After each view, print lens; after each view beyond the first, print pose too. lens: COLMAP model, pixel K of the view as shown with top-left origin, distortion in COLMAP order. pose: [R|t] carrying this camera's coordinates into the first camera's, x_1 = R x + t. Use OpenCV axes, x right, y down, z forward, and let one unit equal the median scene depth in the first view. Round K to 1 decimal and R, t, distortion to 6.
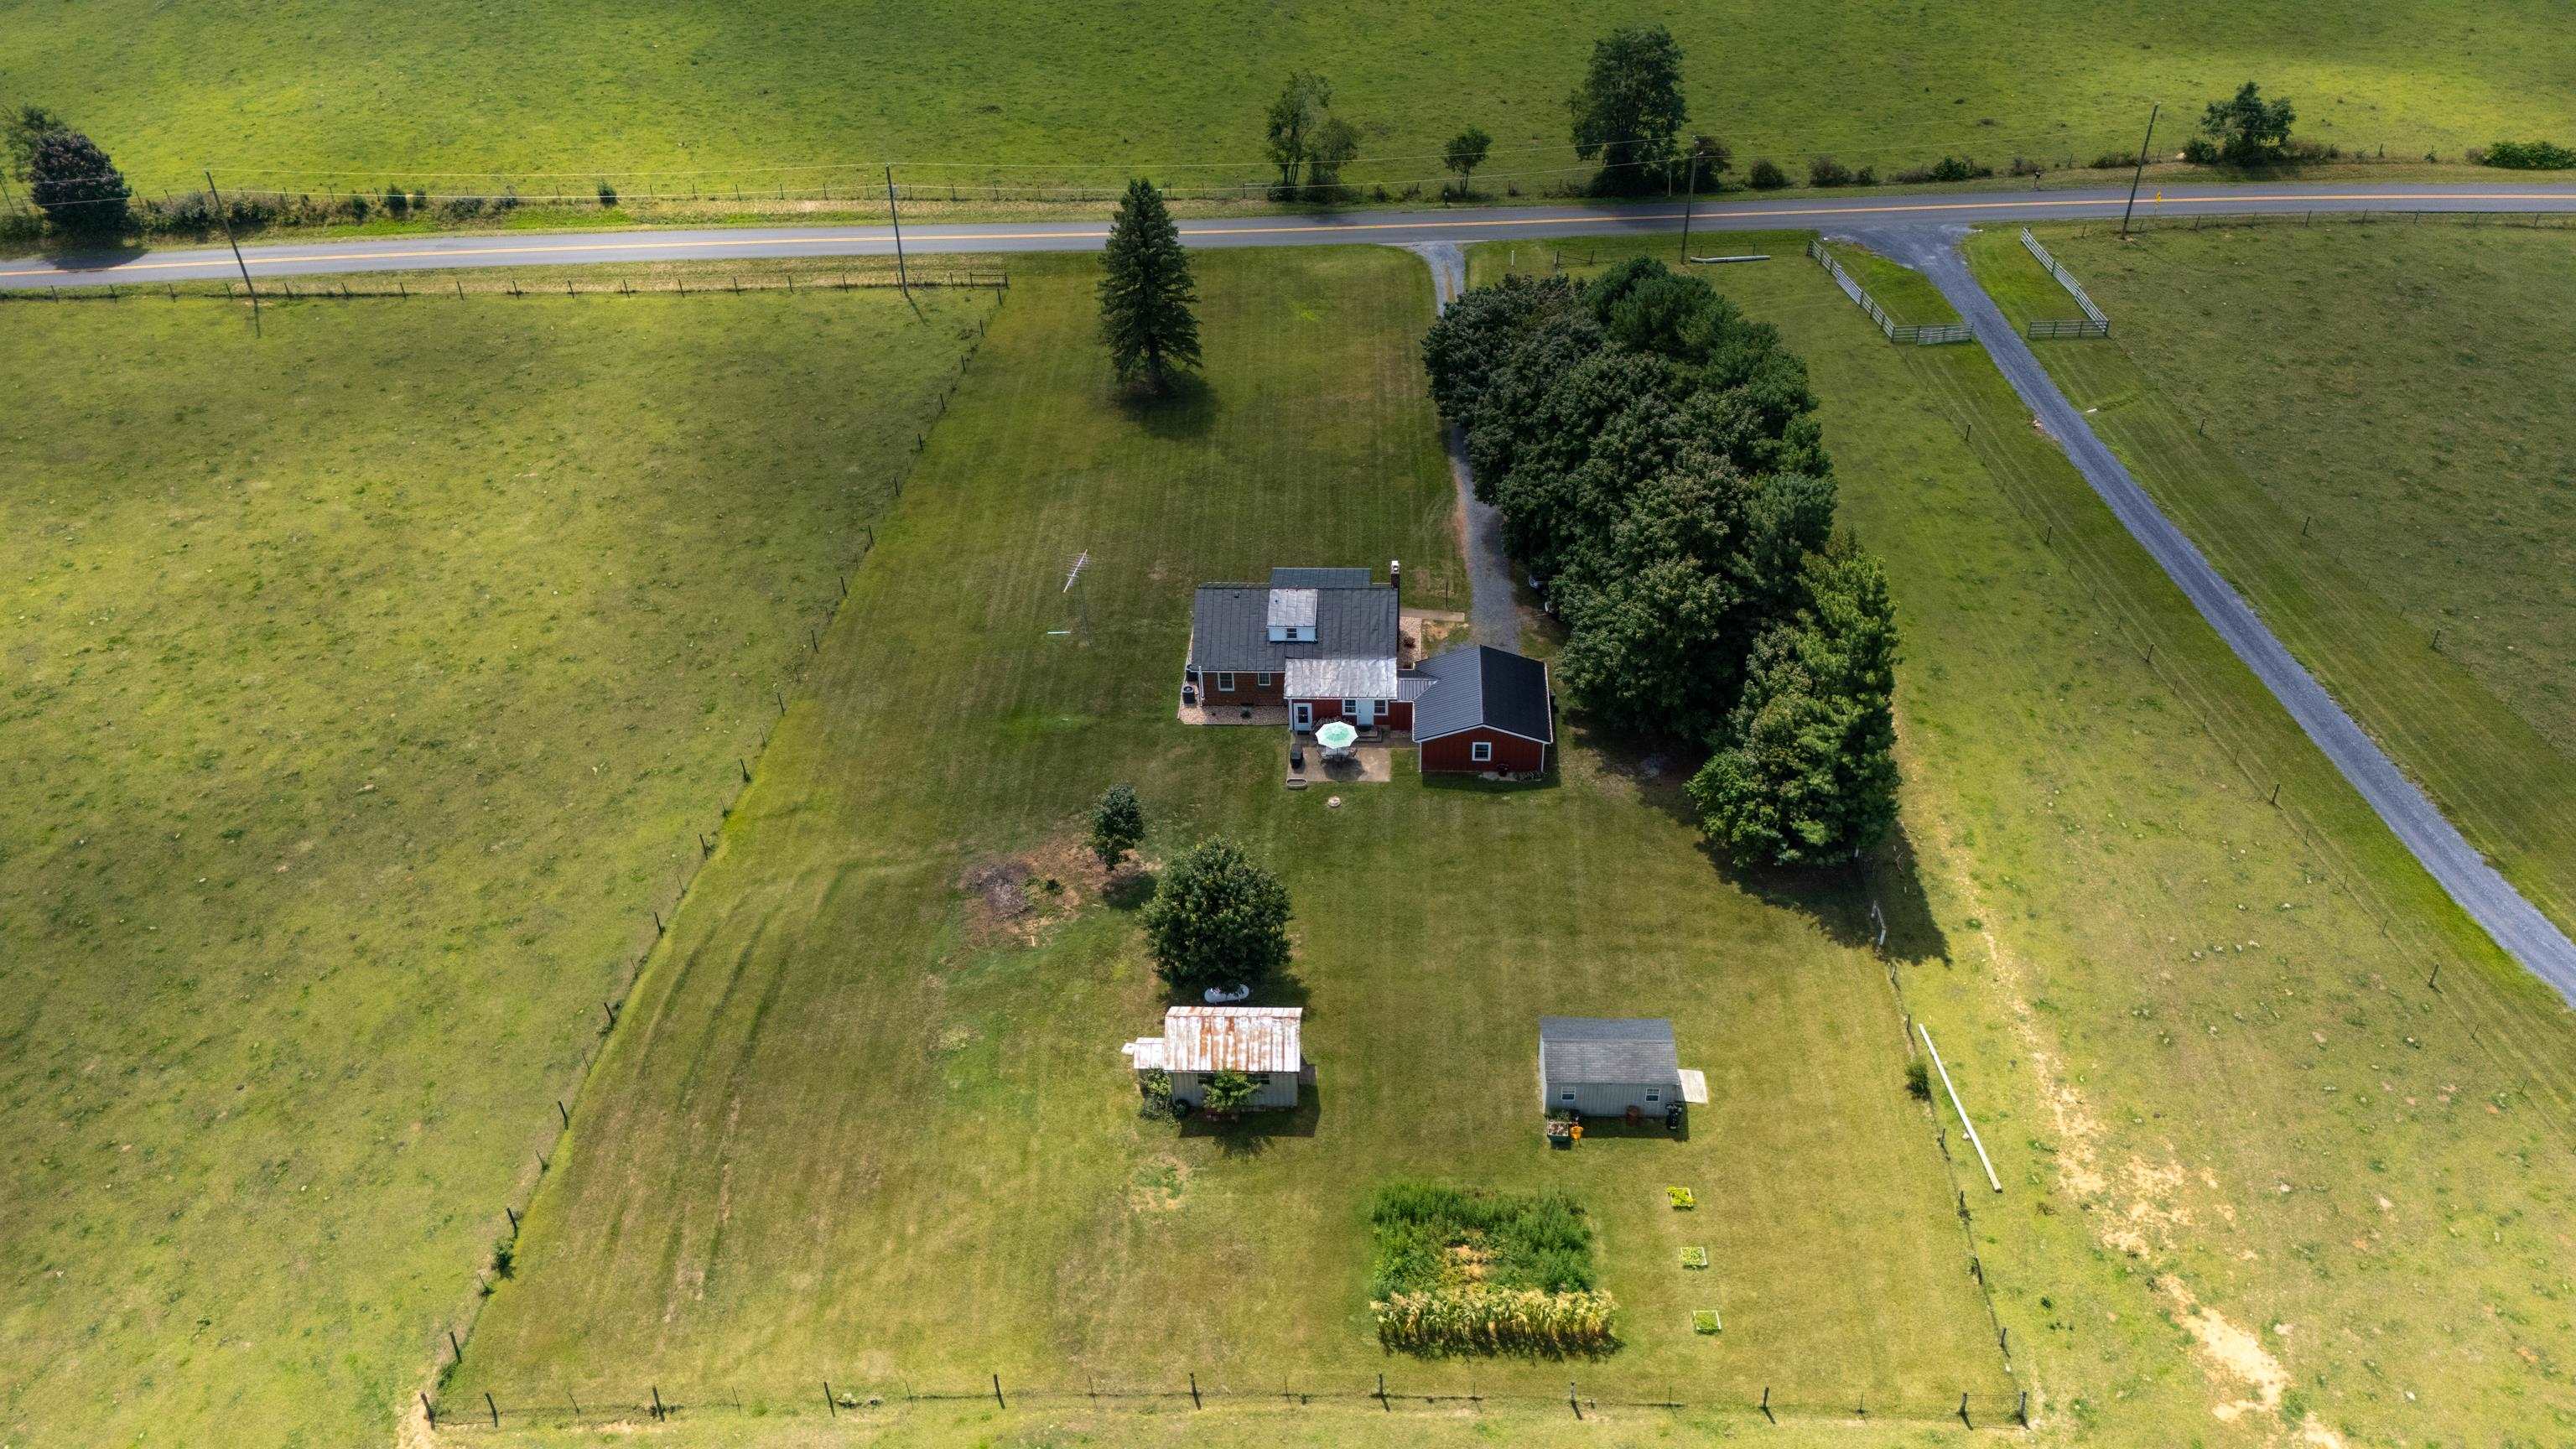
lens RADIAL K [[1890.1, 0, 1288.5], [0, 1890.1, 732.3], [0, 0, 1]] dist [0.080203, -0.080793]
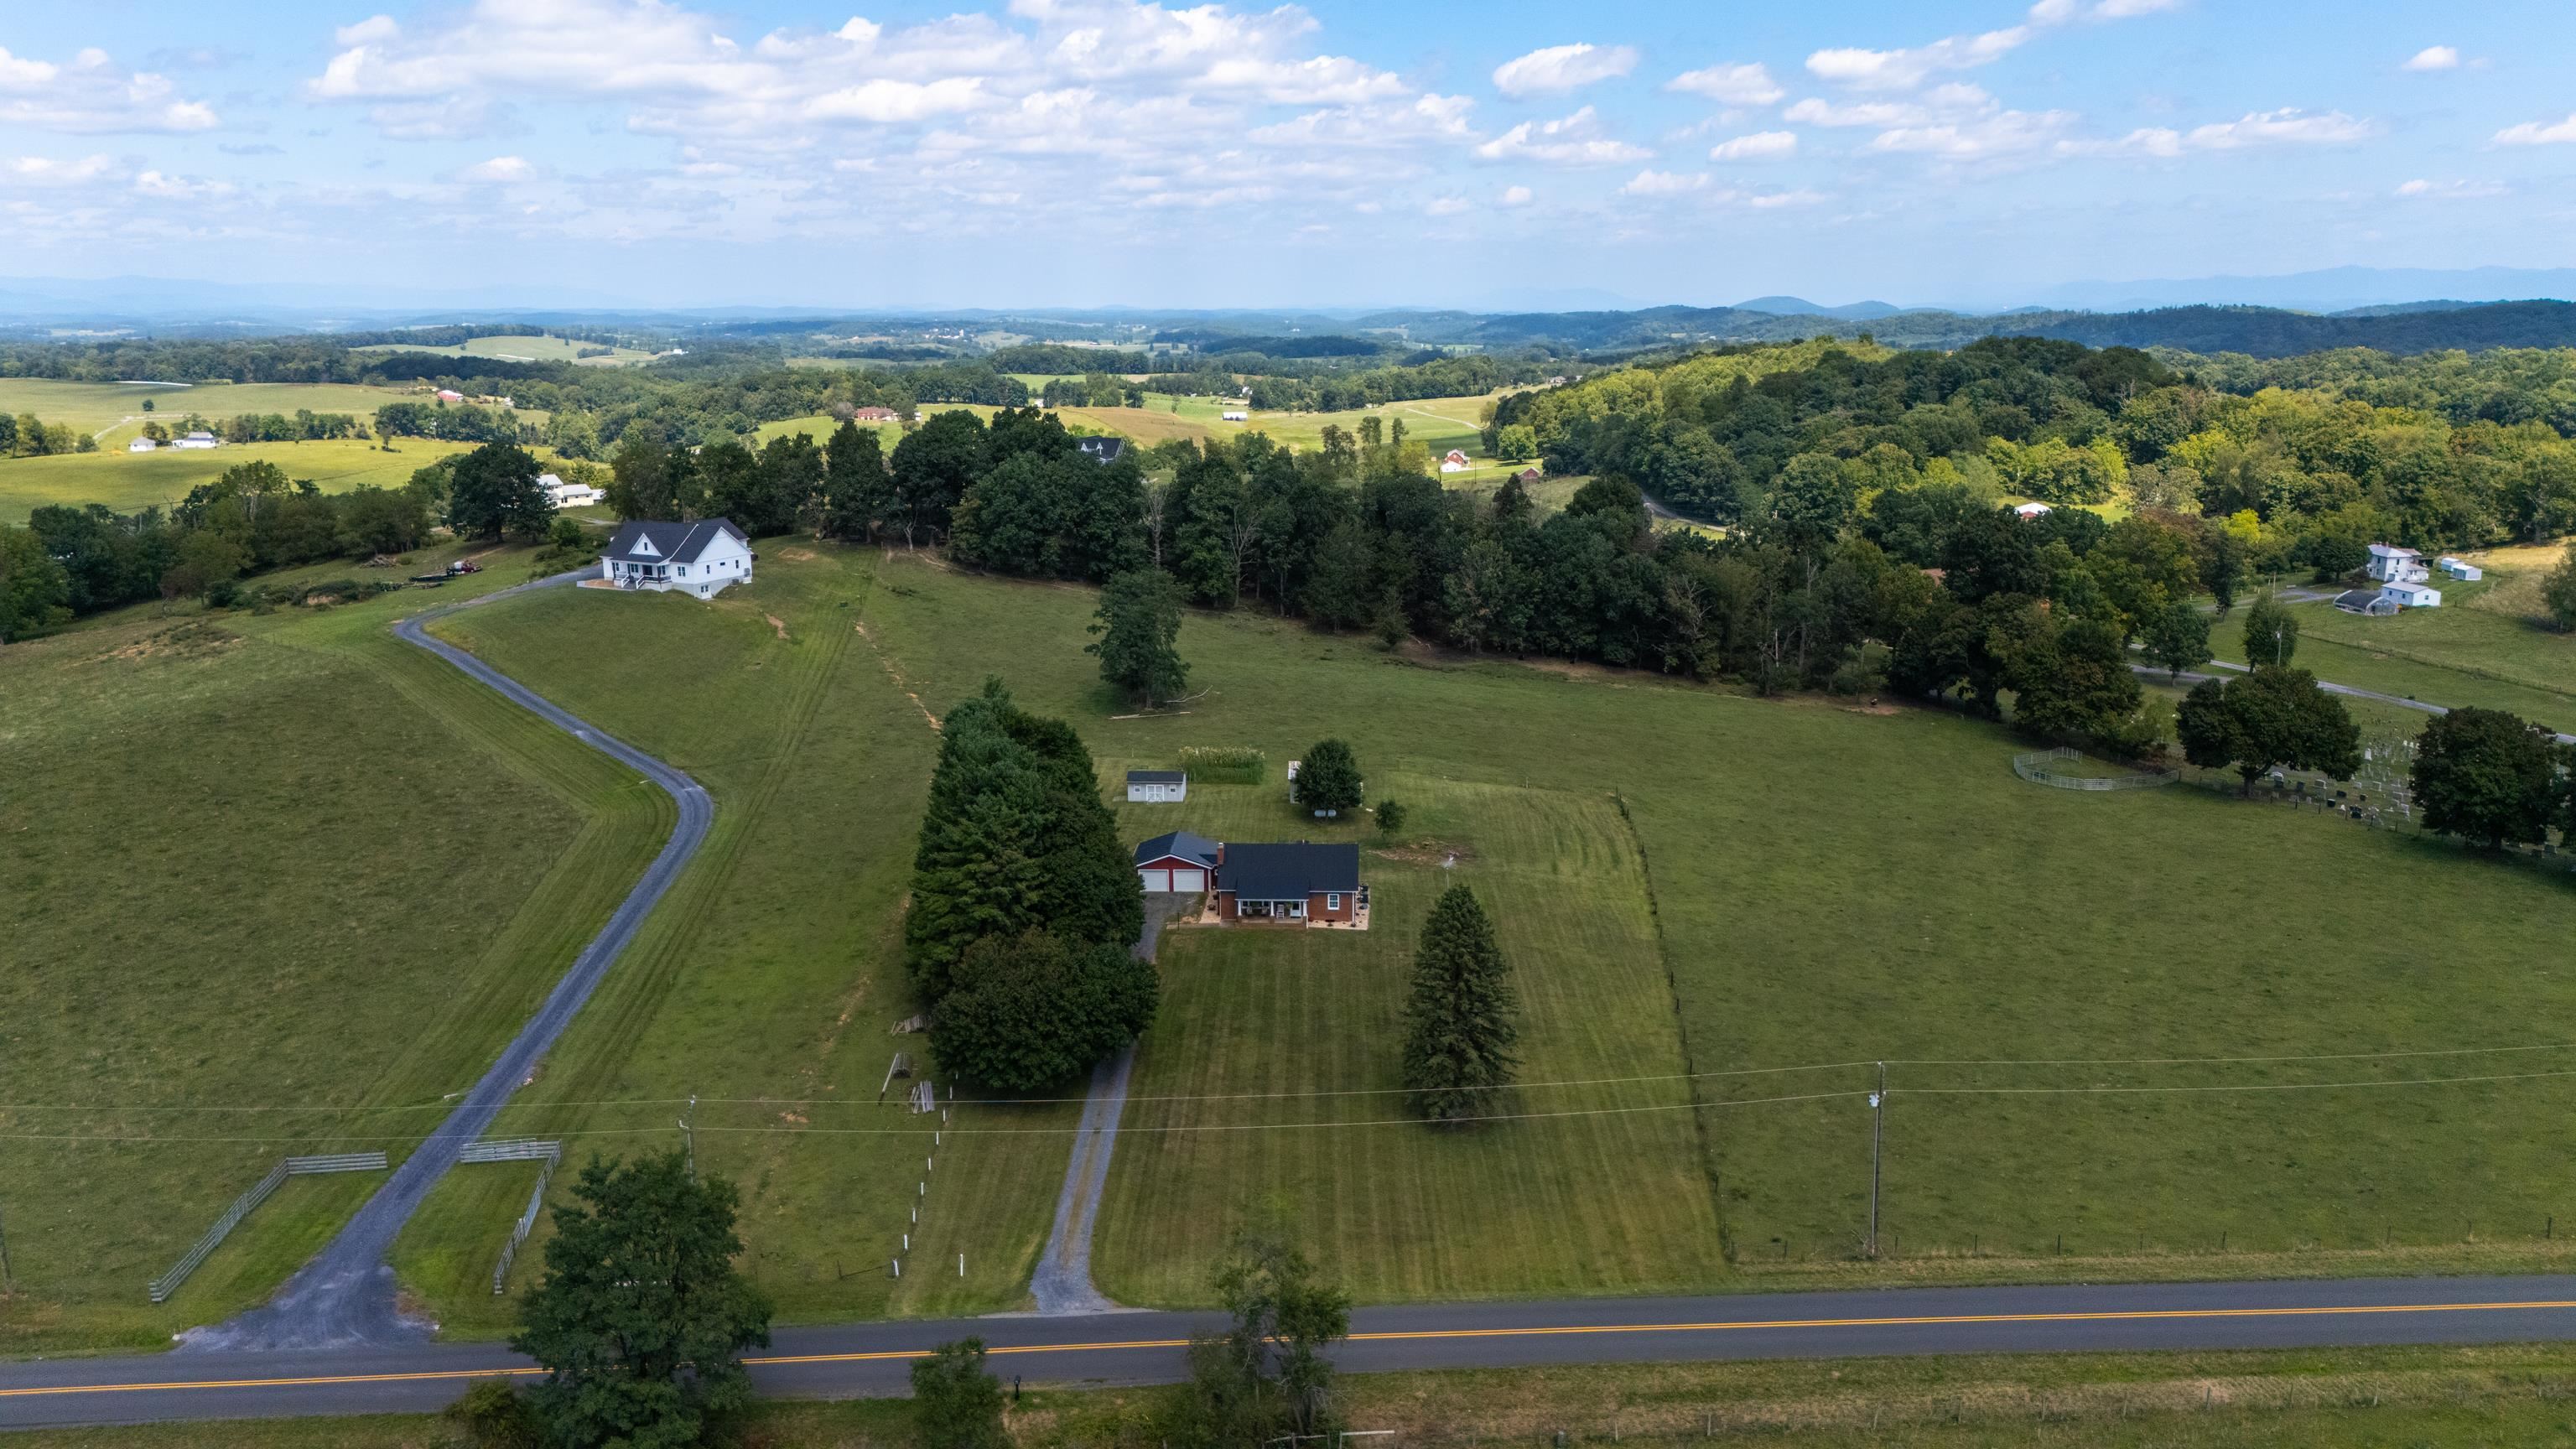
lens RADIAL K [[1895.6, 0, 1288.0], [0, 1895.6, 724.5], [0, 0, 1]] dist [0.120786, -0.232112]
pose [[-0.999233, 0.038310, 0.008153, -0.009976], [0.030525, 0.631231, 0.774994, -1.296926], [0.024543, 0.774648, -0.631916, 1.889080]]
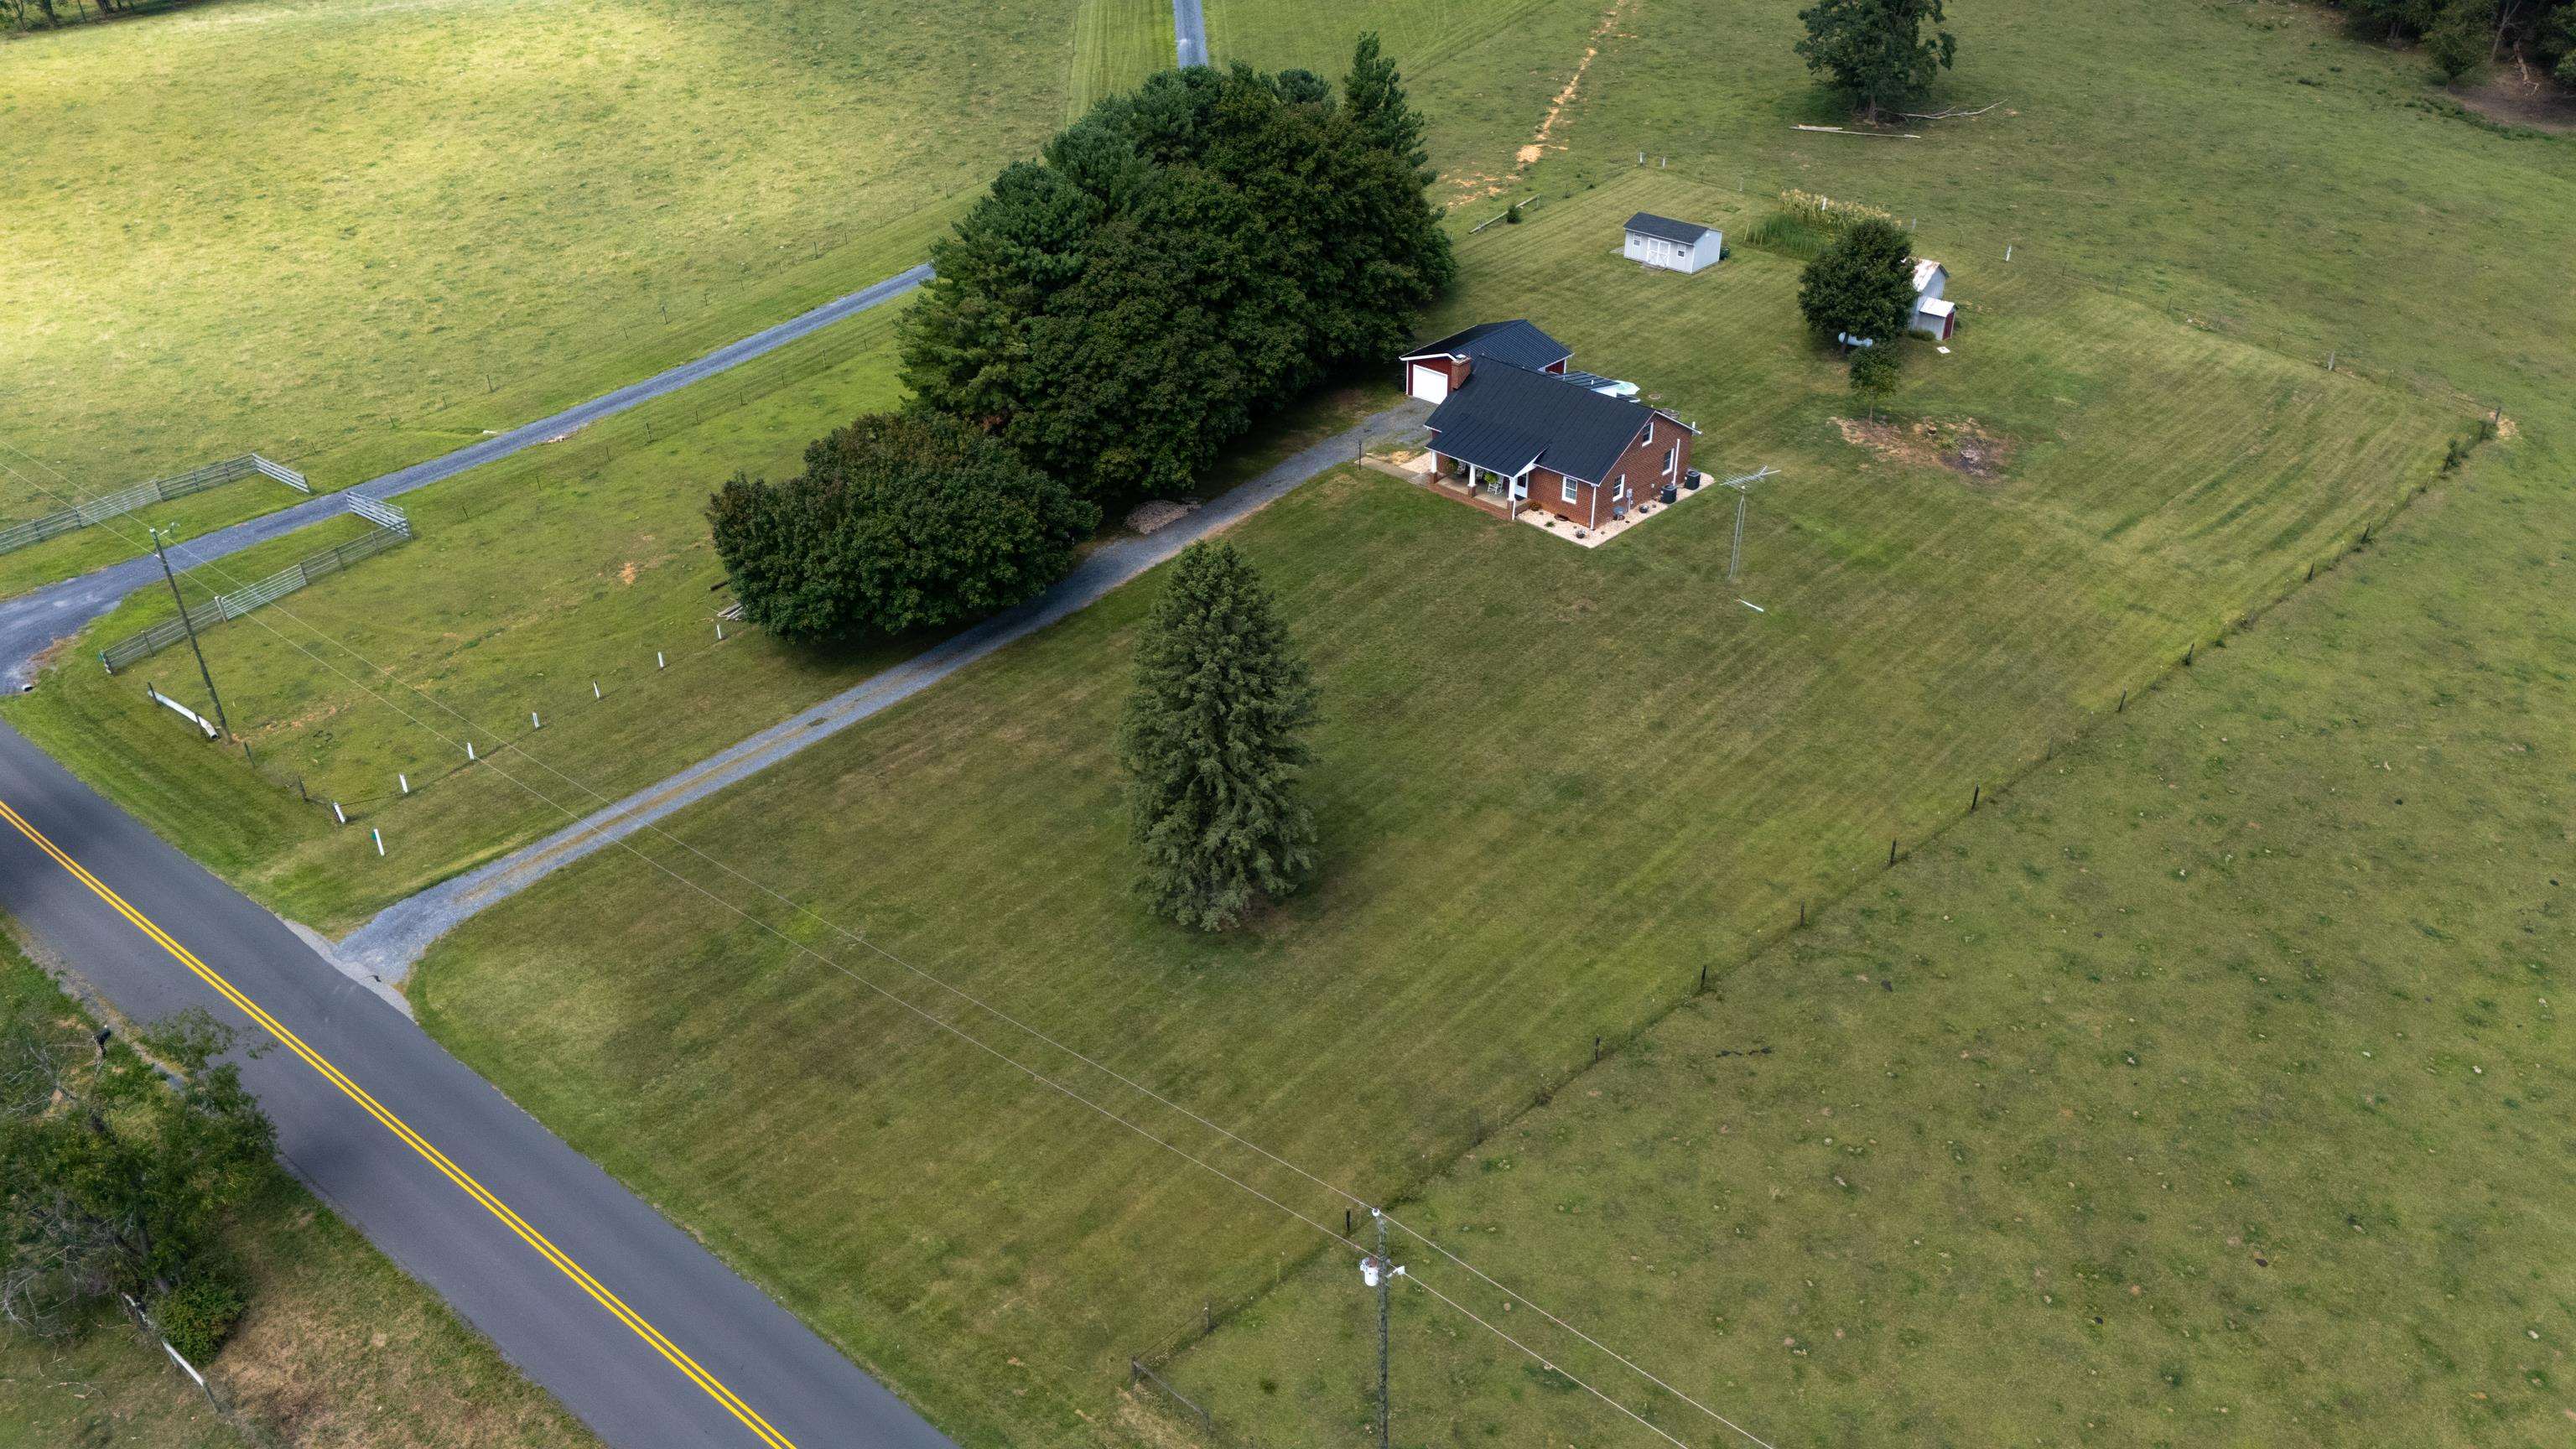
lens RADIAL K [[1890.1, 0, 1288.5], [0, 1890.1, 732.3], [0, 0, 1]] dist [0.080203, -0.080793]
pose [[-0.752729, -0.311093, 0.580189, -0.496808], [0.436237, 0.424338, 0.793495, -0.815880], [-0.493047, 0.850387, -0.183701, 1.408289]]
